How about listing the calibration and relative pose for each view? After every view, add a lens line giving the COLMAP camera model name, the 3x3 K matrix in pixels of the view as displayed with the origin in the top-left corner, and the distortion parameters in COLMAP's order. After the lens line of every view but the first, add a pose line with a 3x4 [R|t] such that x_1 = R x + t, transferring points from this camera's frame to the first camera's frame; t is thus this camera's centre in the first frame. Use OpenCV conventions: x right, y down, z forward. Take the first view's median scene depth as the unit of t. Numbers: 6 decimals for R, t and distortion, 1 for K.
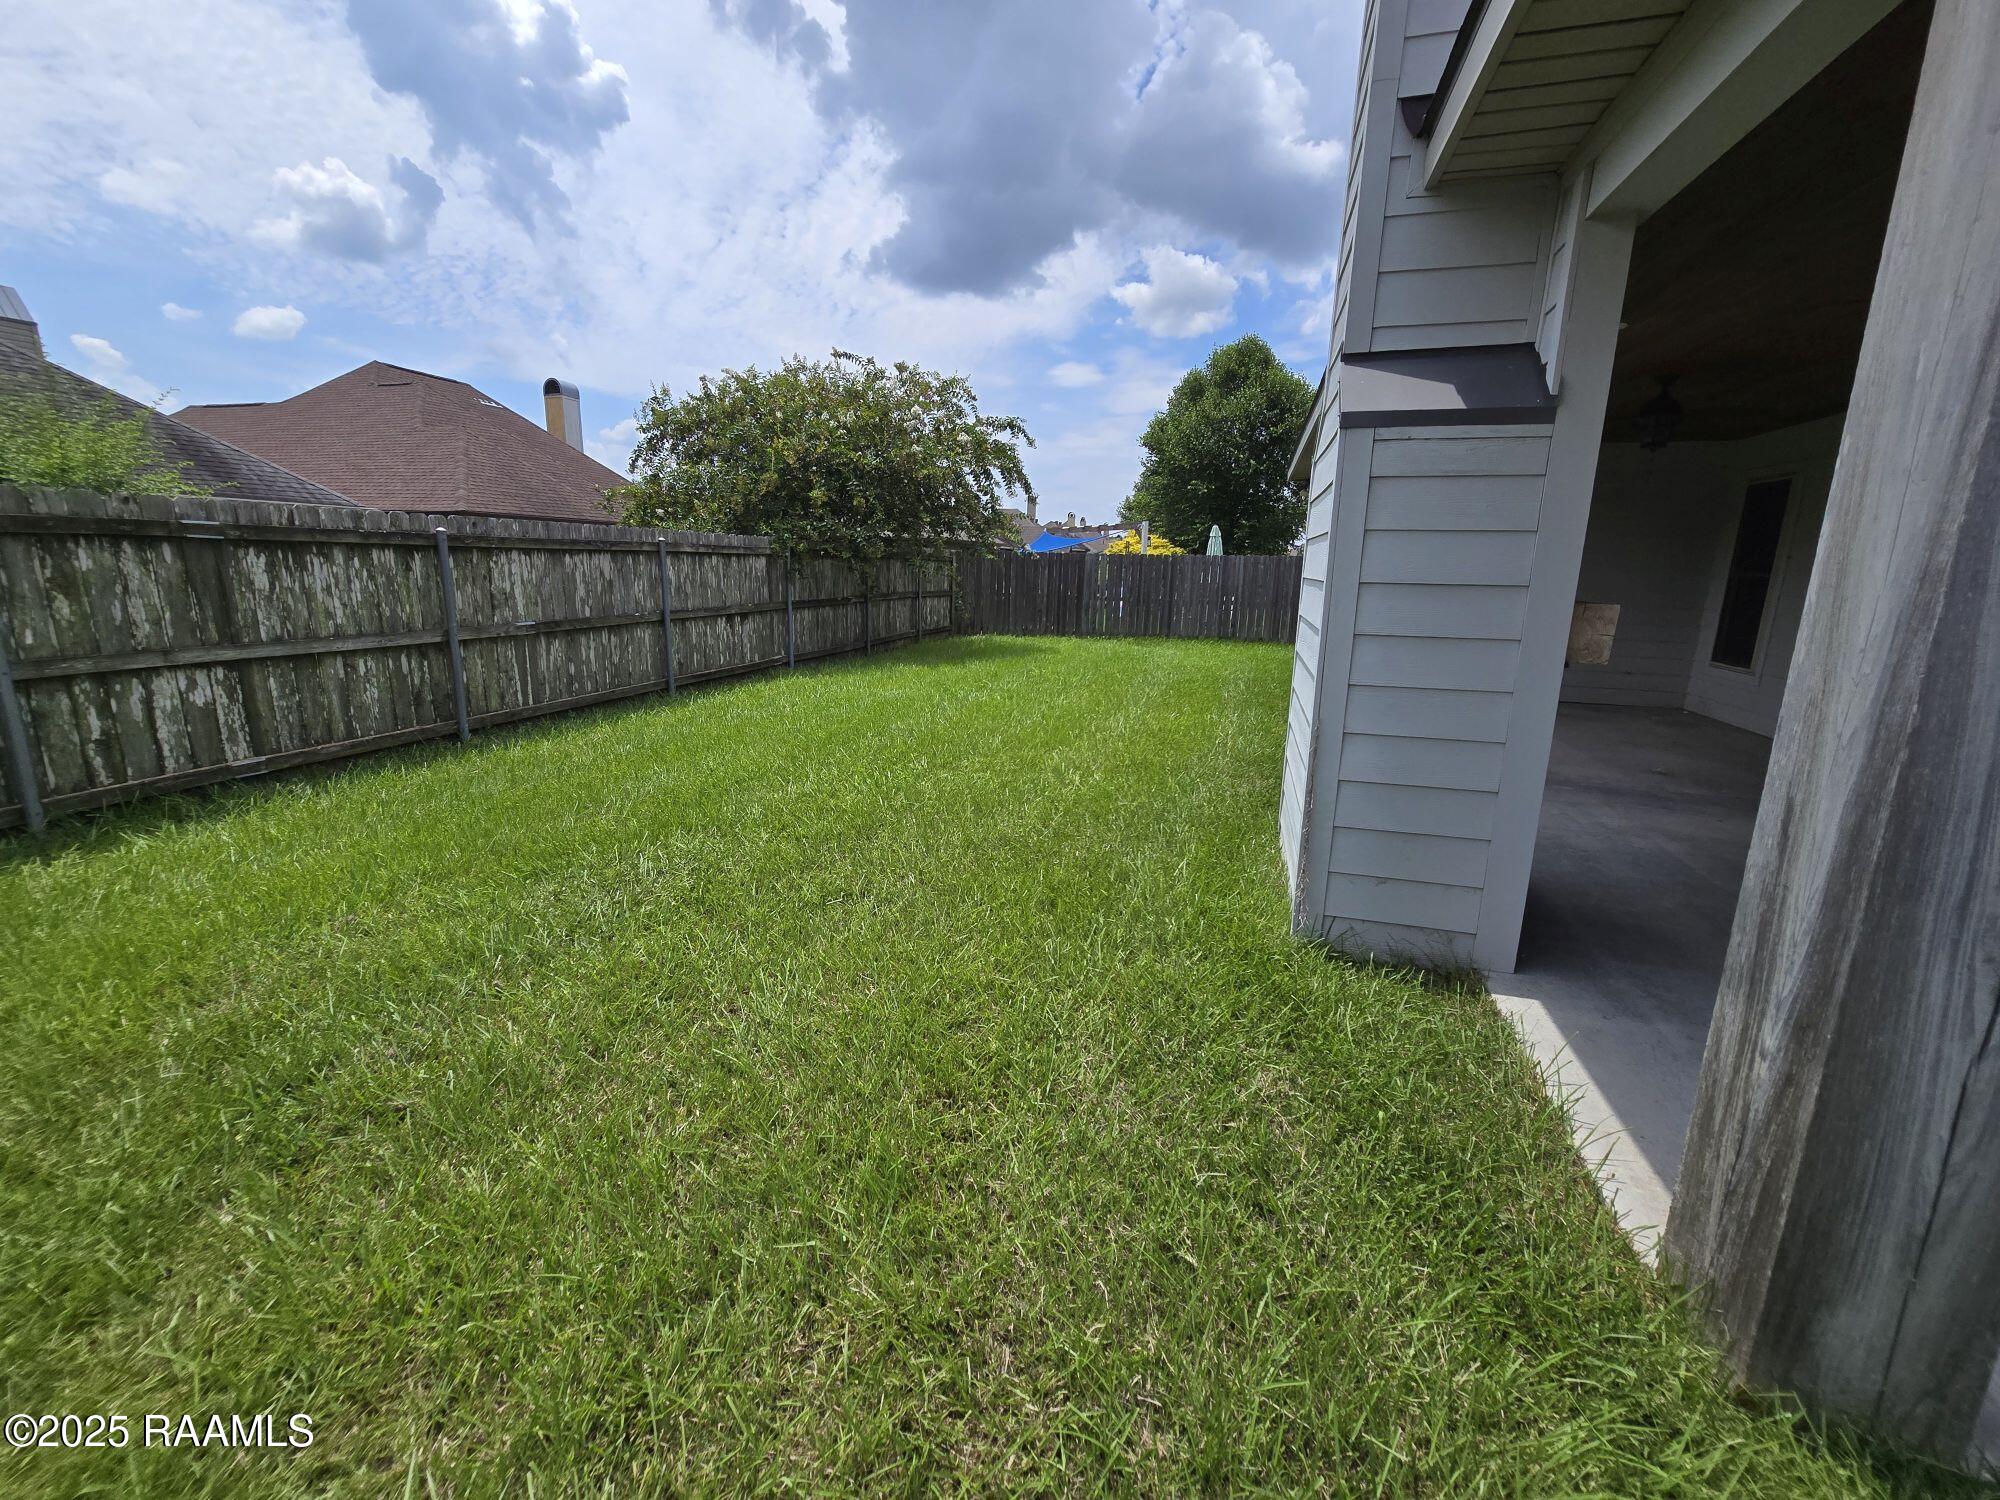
lens RADIAL K [[817.4, 0, 1000.2], [0, 817.4, 753.7], [0, 0, 1]] dist [-0.000978, -0.000530]
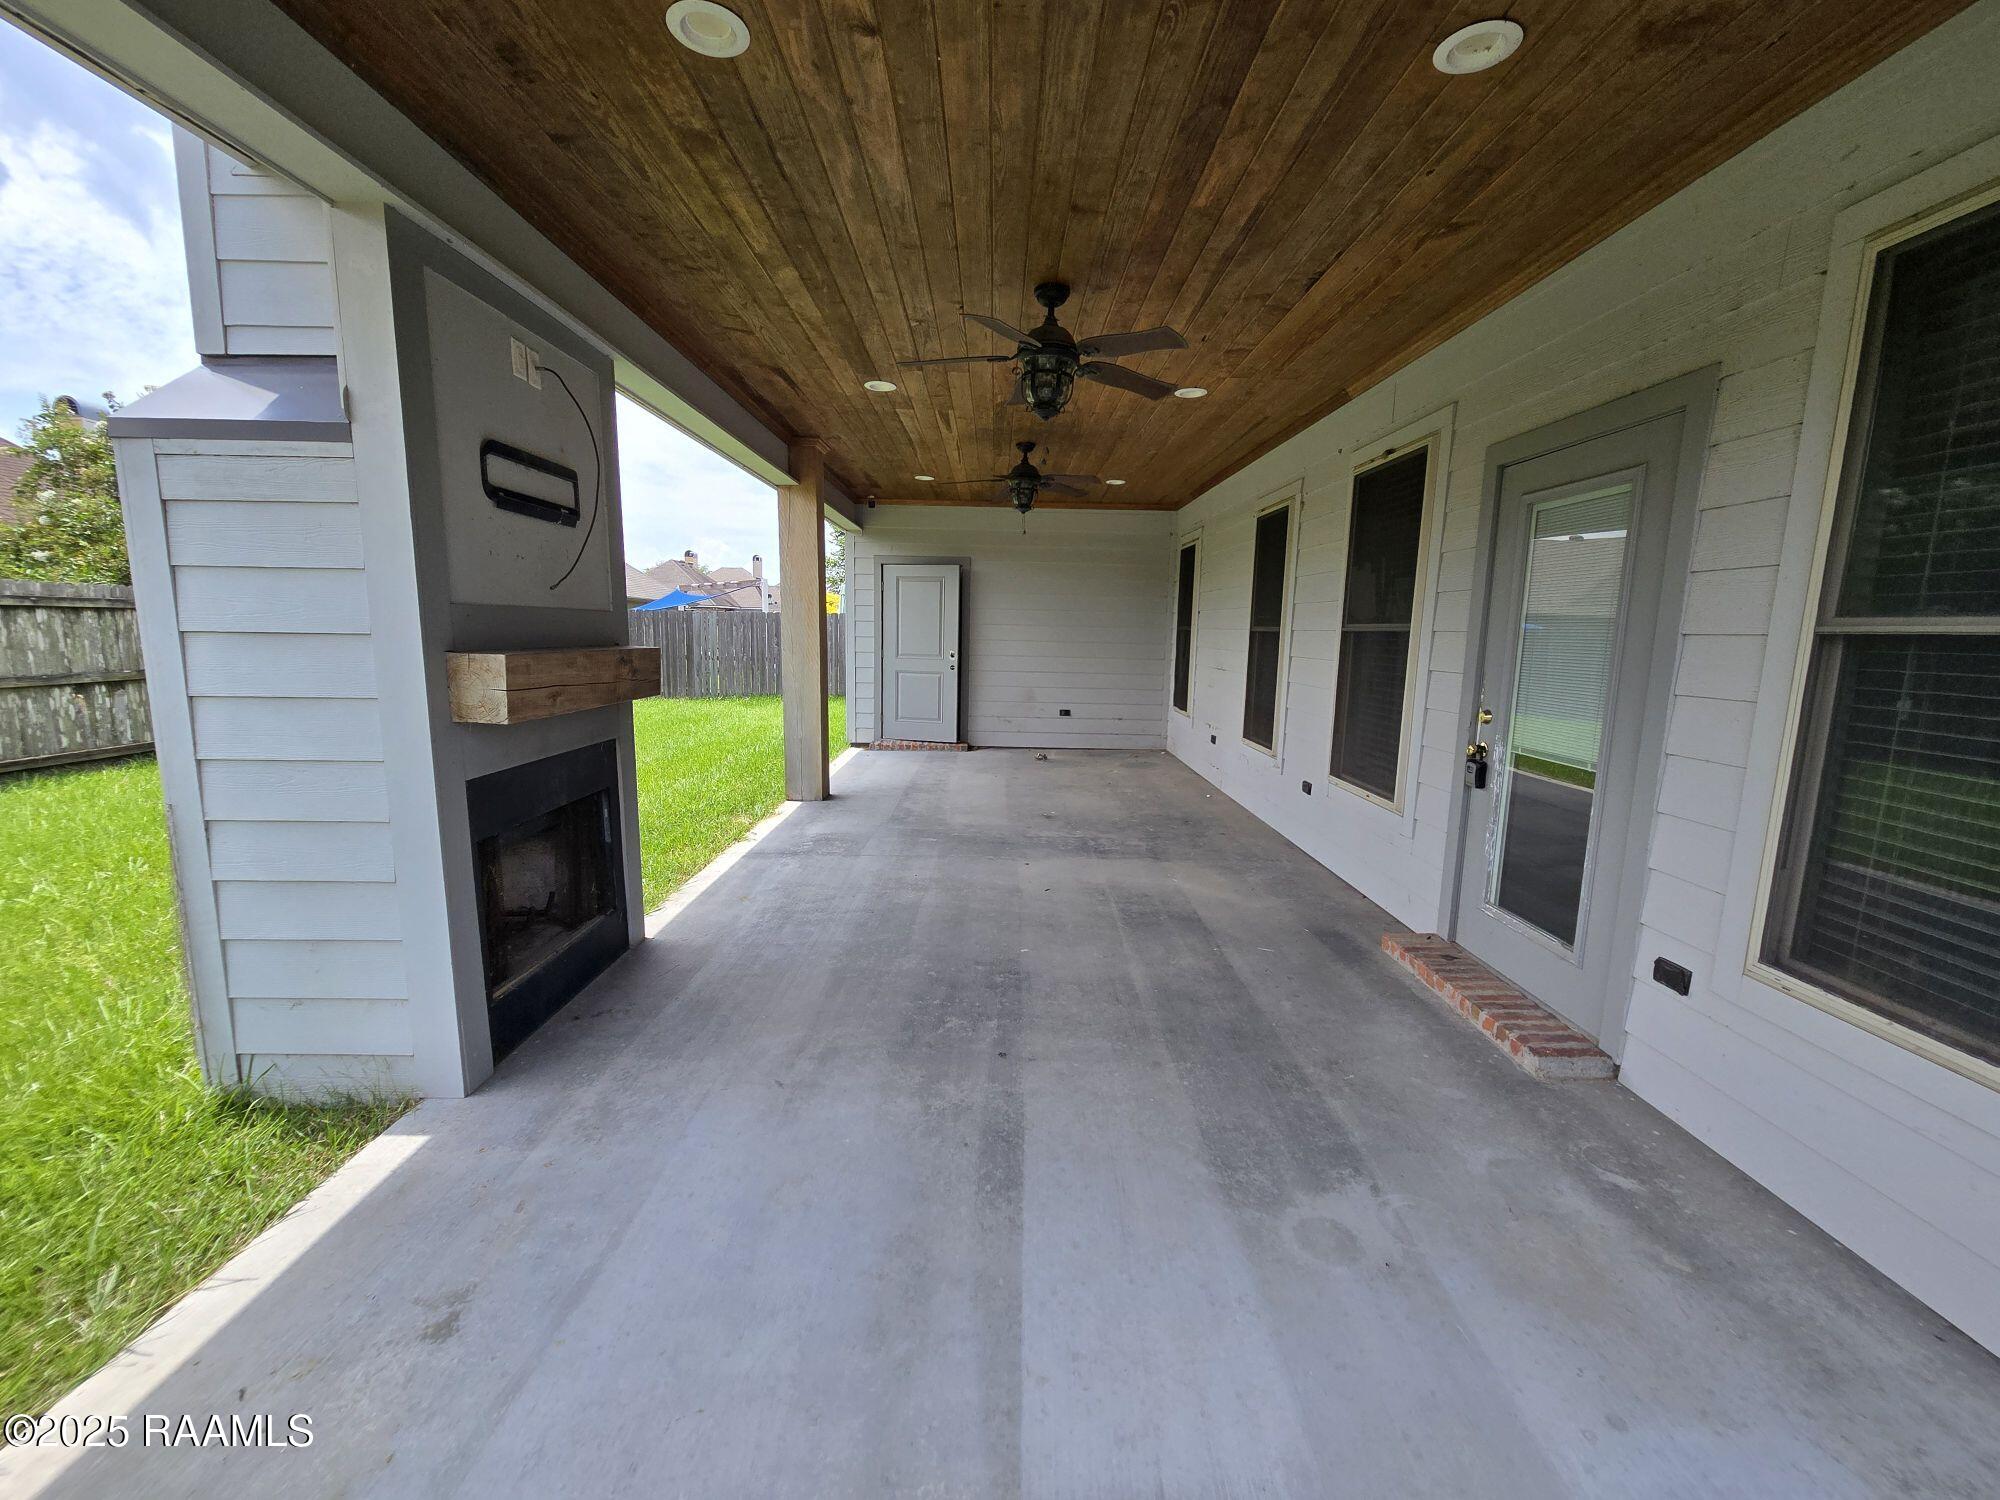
lens RADIAL K [[817.4, 0, 1003.2], [0, 817.4, 750.2], [0, 0, 1]] dist [-0.000978, -0.000530]
pose [[0.956731, -0.044859, 0.287495, 0.295488], [0.066336, 0.995652, -0.065399, 0.002847], [-0.283311, 0.081641, 0.955547, 0.008872]]
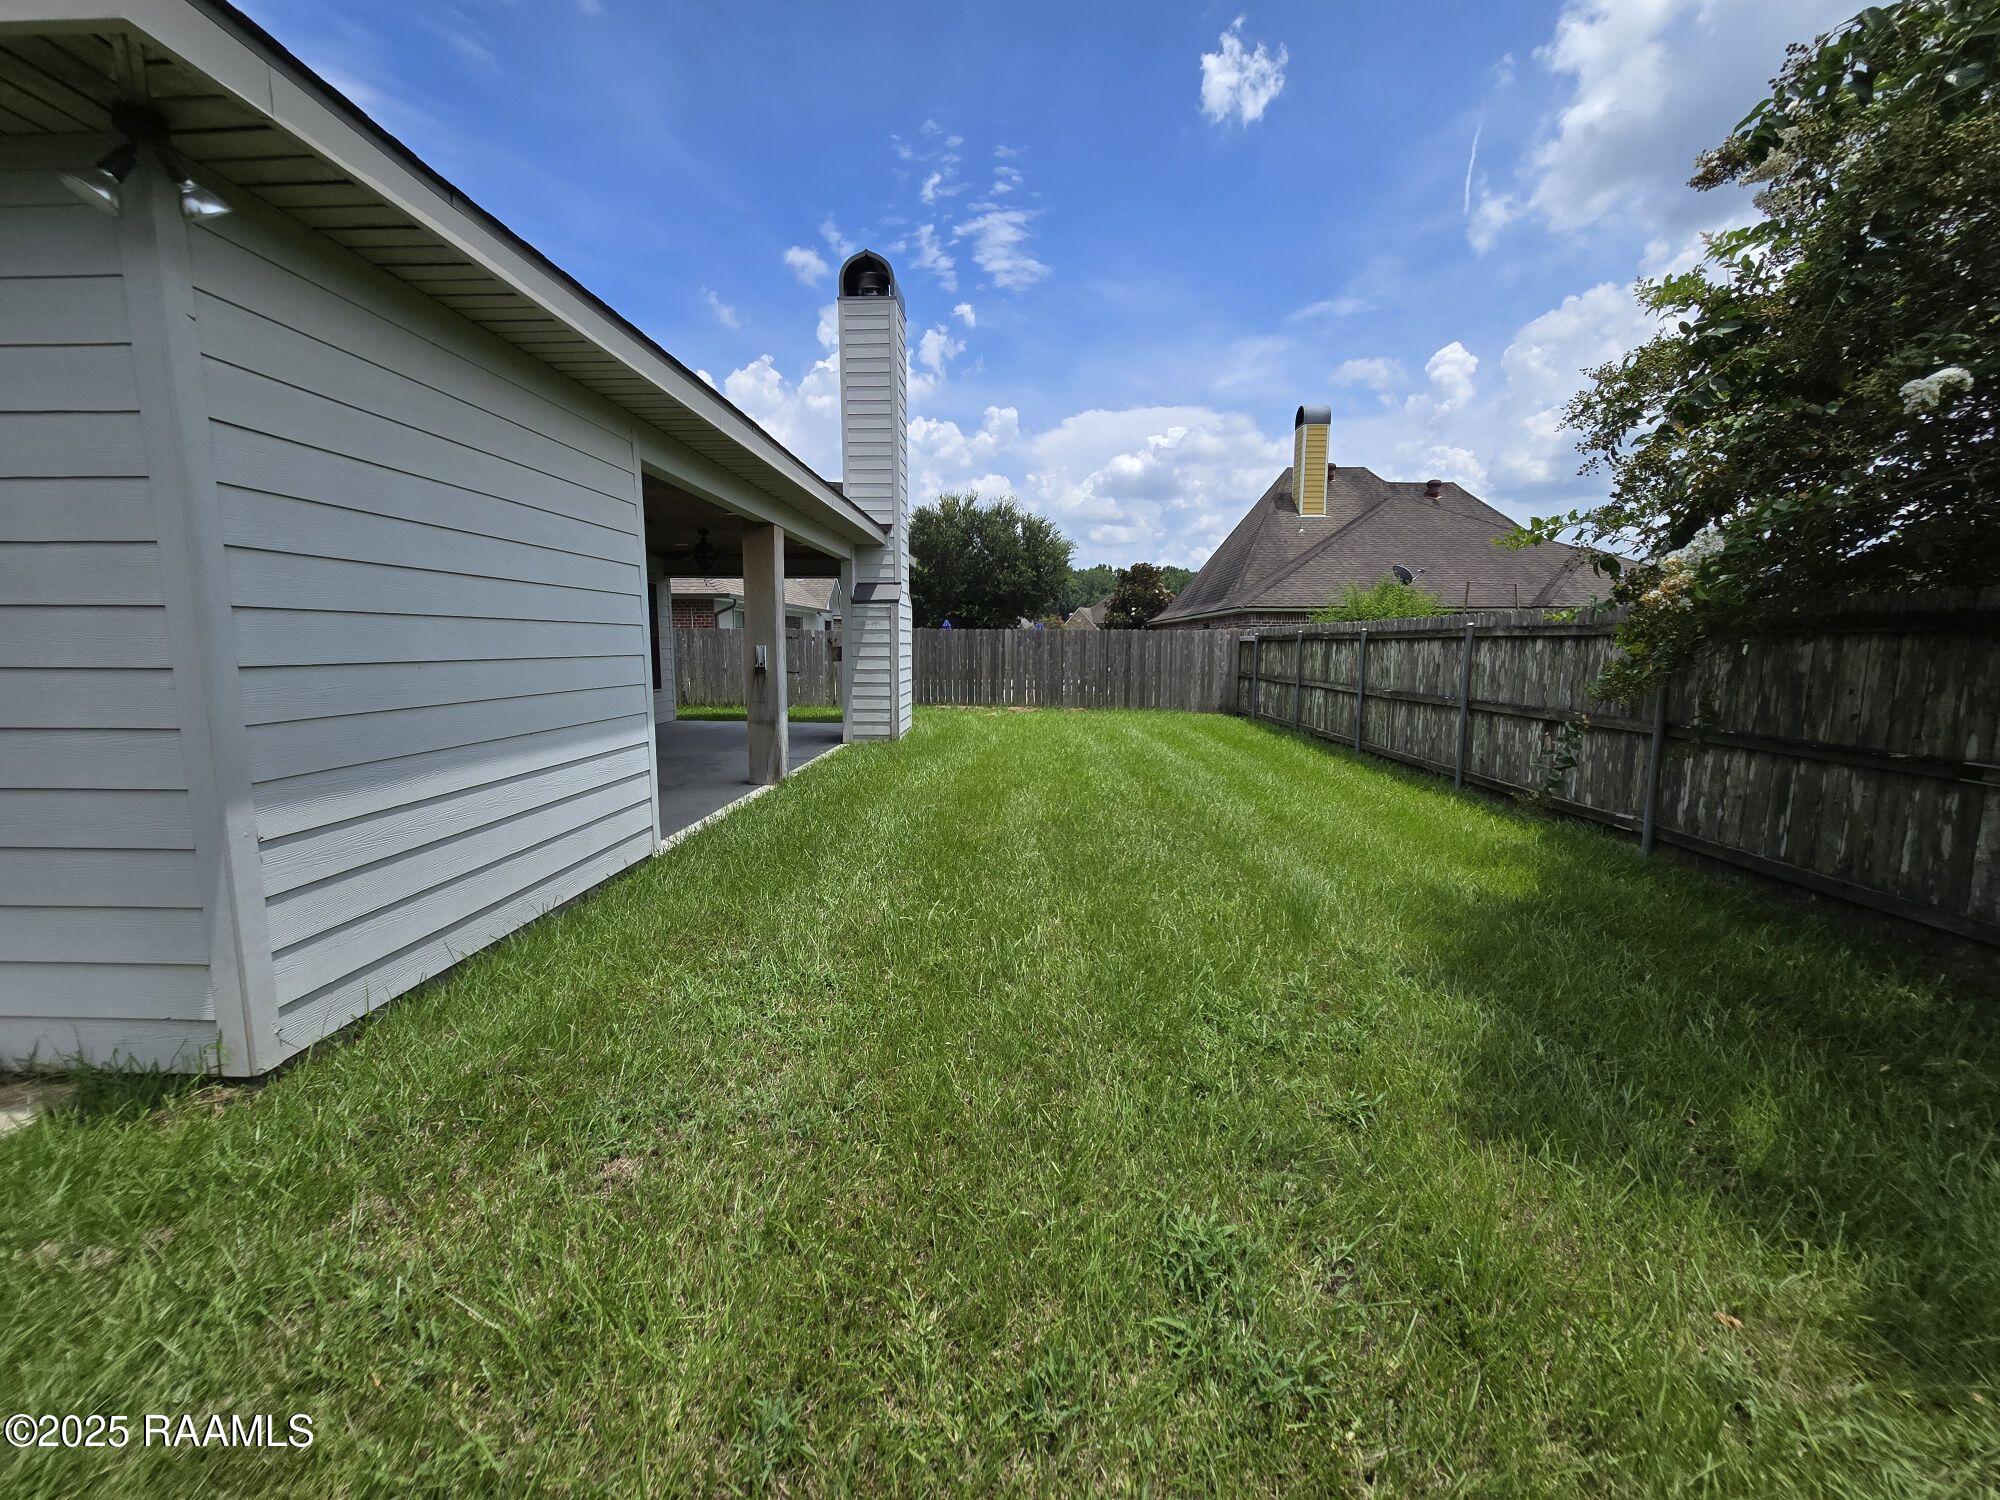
lens RADIAL K [[817.4, 0, 1007.2], [0, 817.4, 753.6], [0, 0, 1]] dist [-0.000978, -0.000530]
pose [[-0.965633, 0.006347, -0.259834, 0.315047], [-0.085813, 0.935856, 0.341773, -0.355739], [0.245336, 0.352325, -0.903149, 1.581315]]
